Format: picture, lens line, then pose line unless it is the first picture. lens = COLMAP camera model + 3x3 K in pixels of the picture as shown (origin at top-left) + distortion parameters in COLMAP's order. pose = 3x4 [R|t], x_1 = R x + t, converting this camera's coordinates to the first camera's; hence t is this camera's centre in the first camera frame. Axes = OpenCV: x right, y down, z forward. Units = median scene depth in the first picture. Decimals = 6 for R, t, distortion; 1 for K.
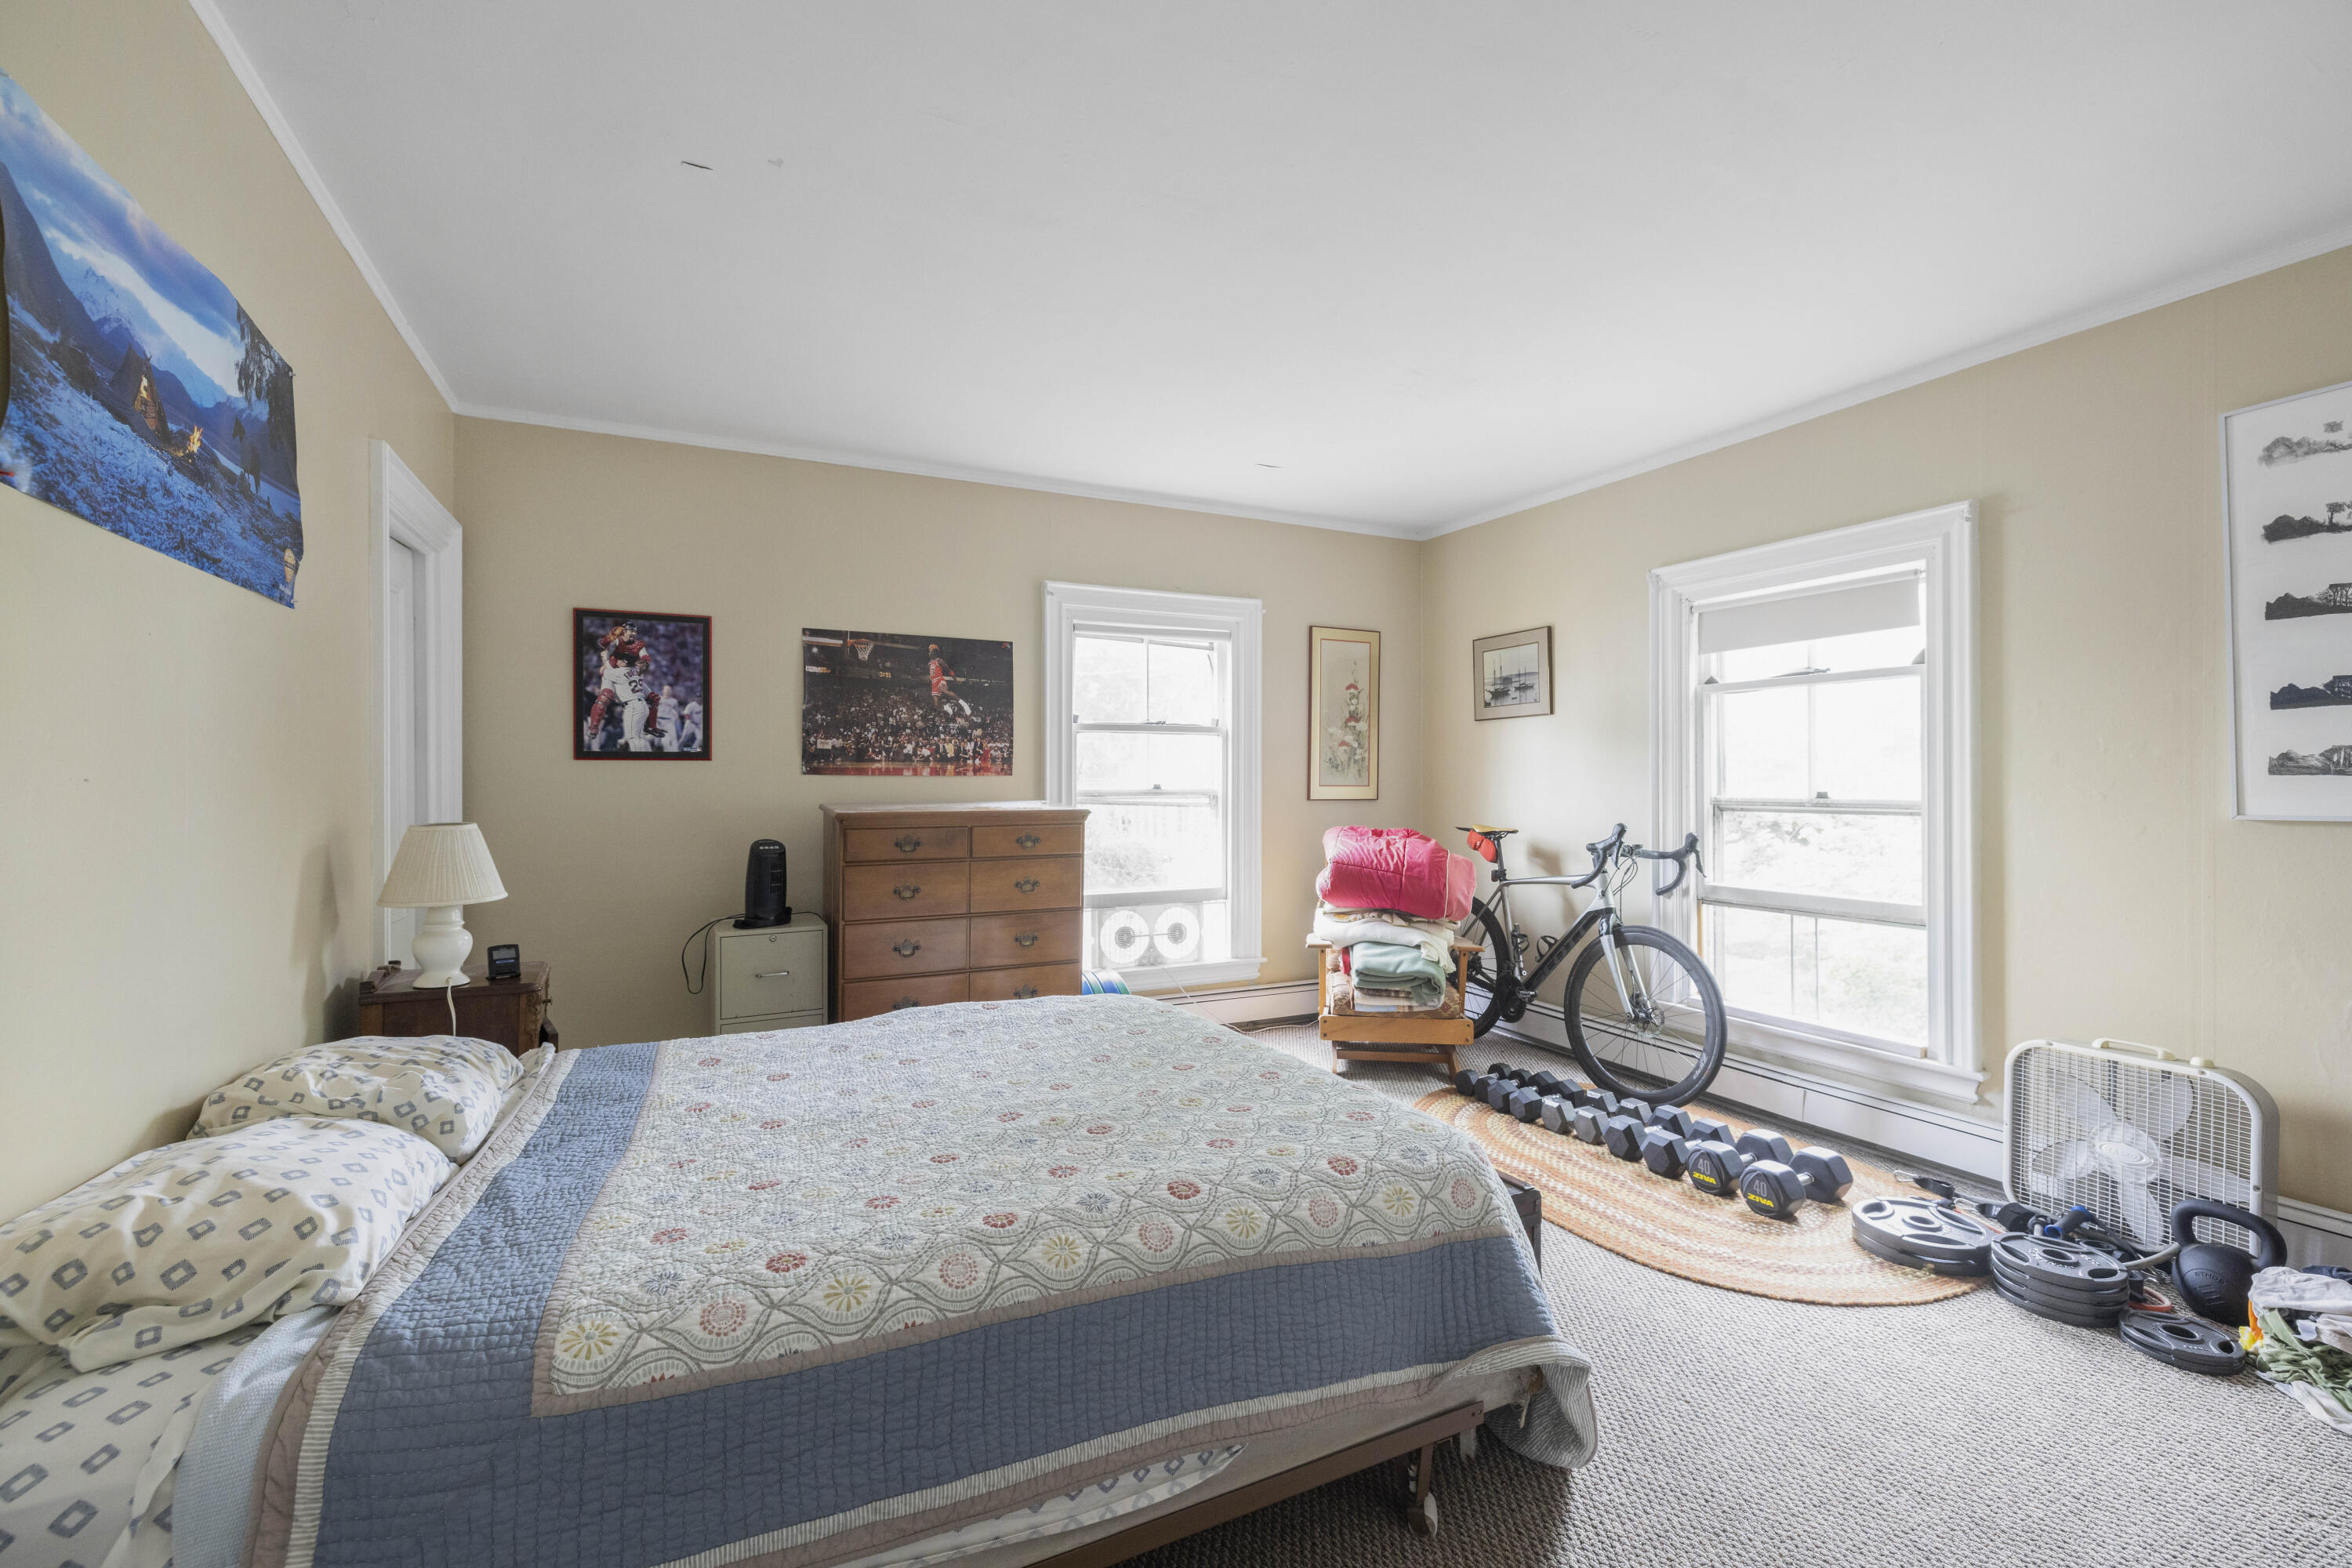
lens RADIAL K [[1002.2, 0, 1165.9], [0, 1002.2, 779.0], [0, 0, 1]] dist [0.009945, 0.000665]
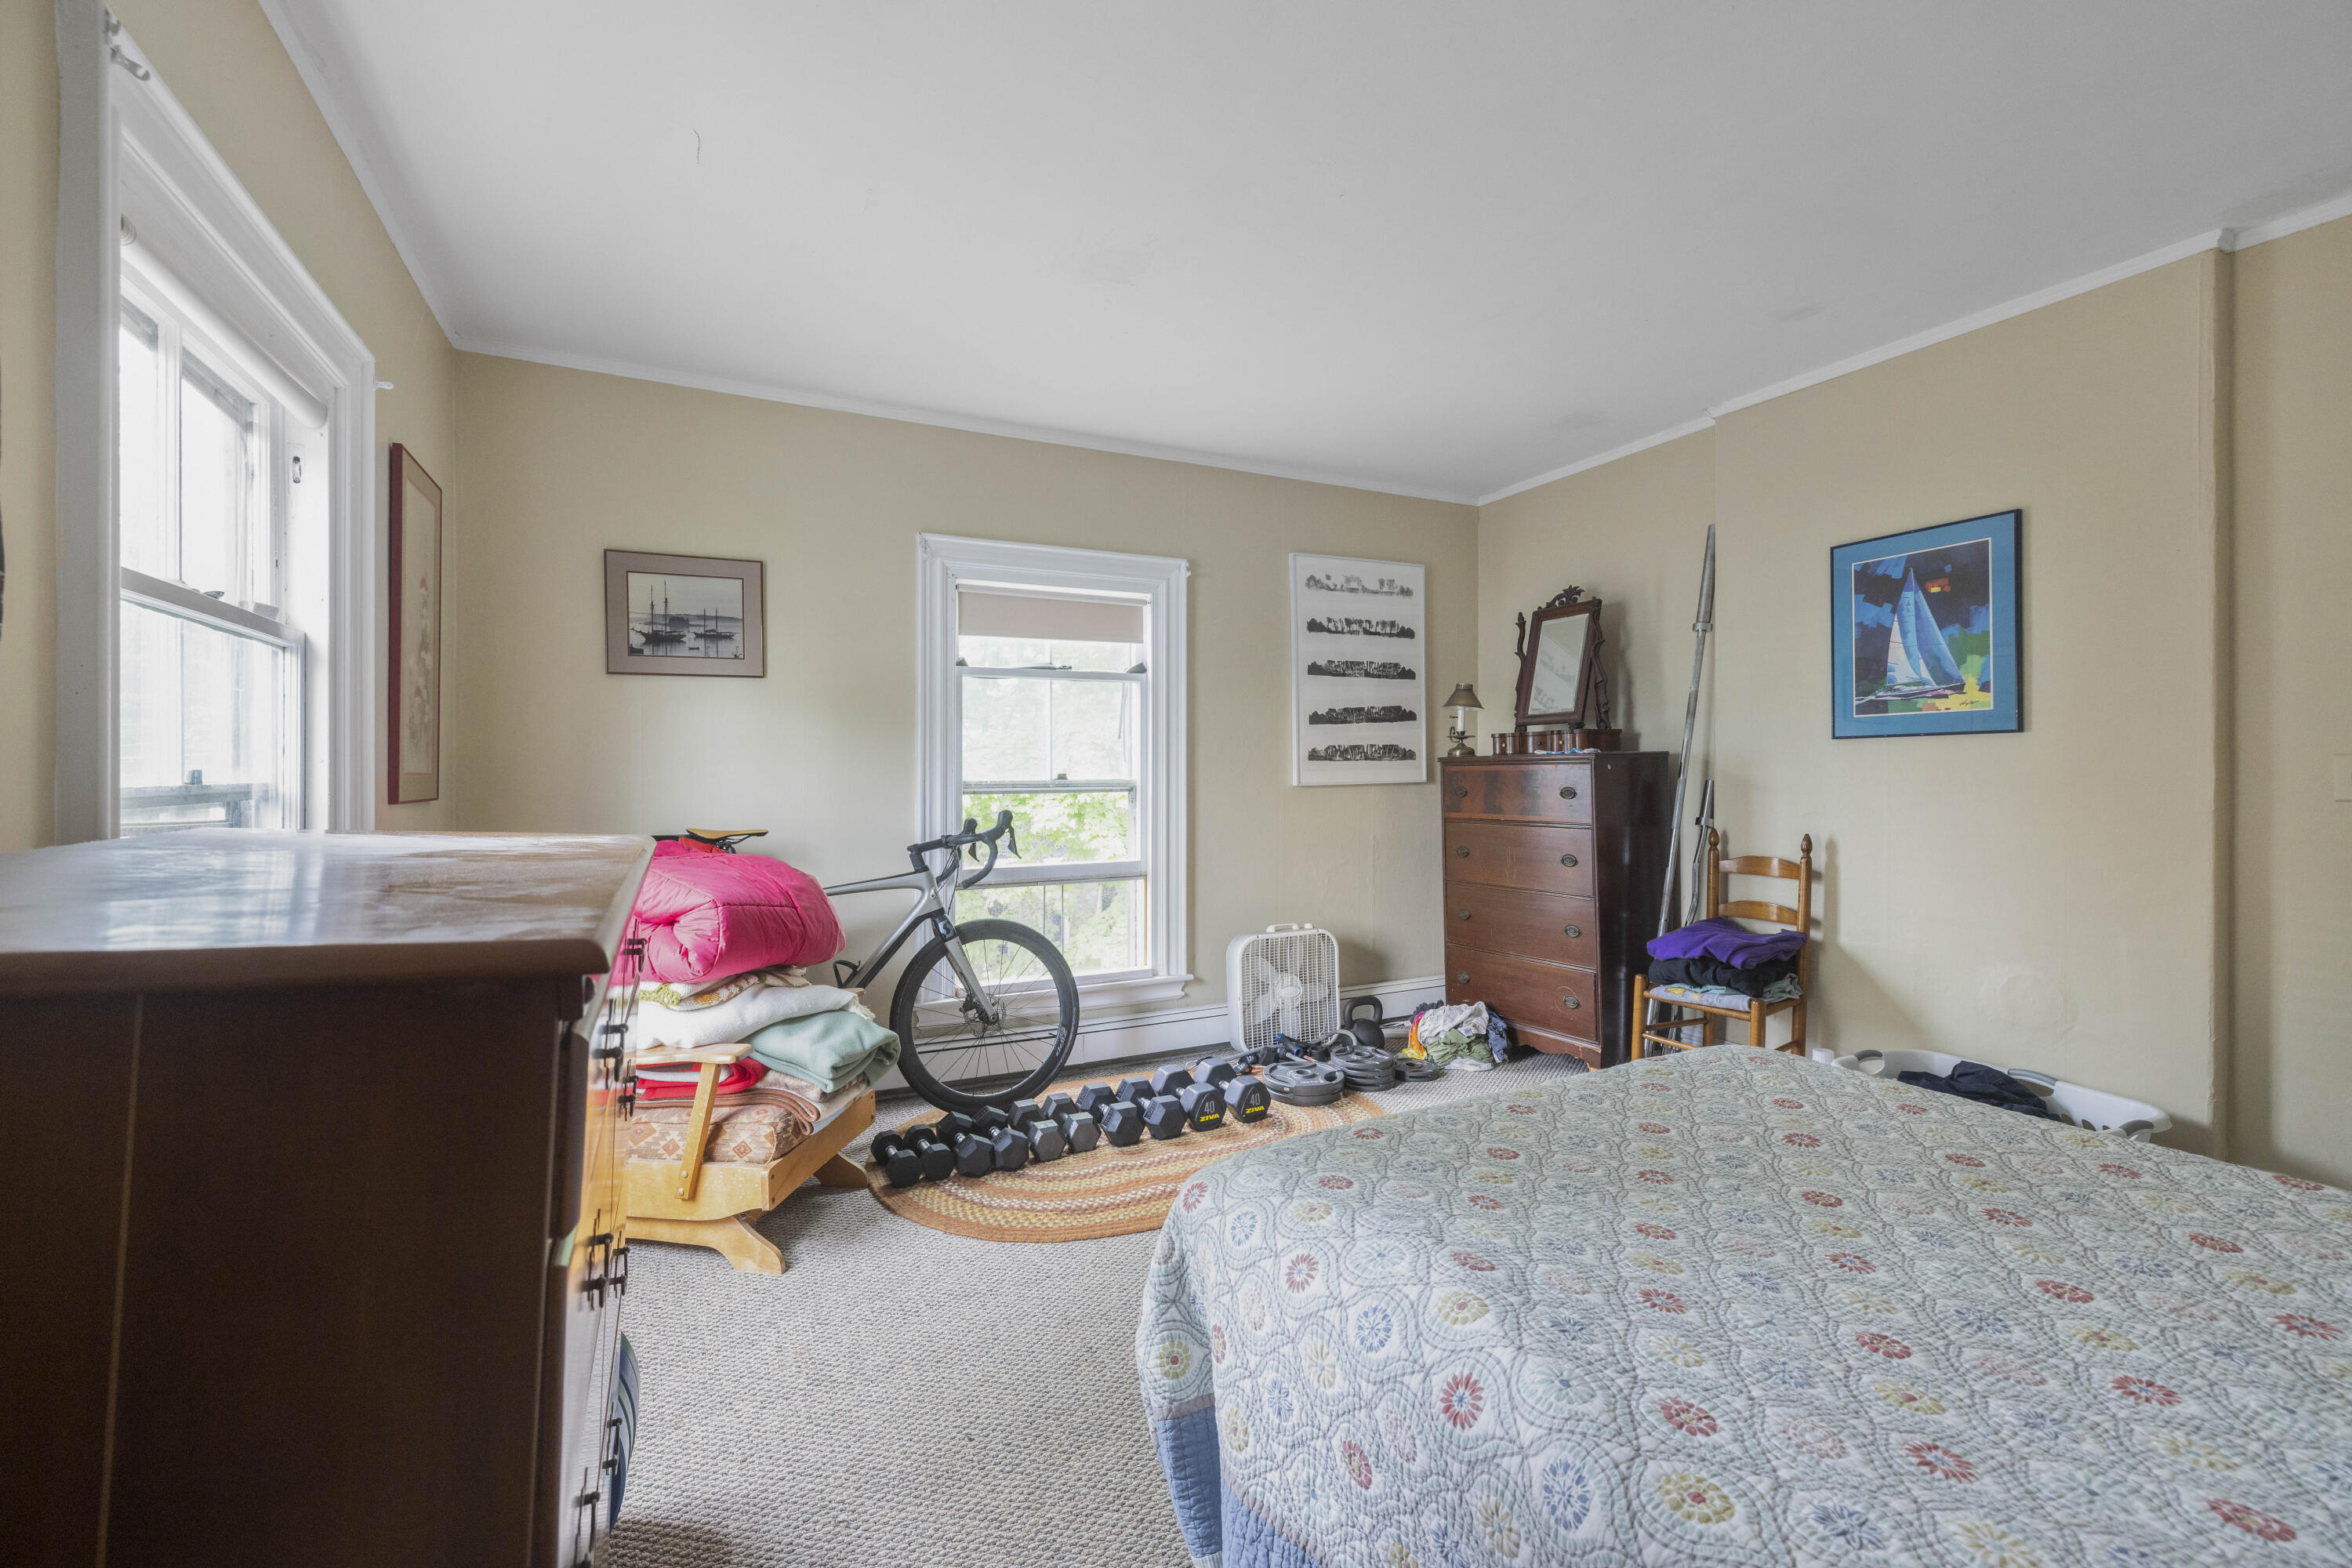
lens RADIAL K [[1002.2, 0, 1168.1], [0, 1002.2, 777.2], [0, 0, 1]] dist [0.009945, 0.000665]
pose [[-0.012394, -0.011997, 0.999851, -0.487415], [0.001211, 0.999927, 0.012013, 0.002567], [-0.999922, 0.001360, -0.012379, 0.894443]]
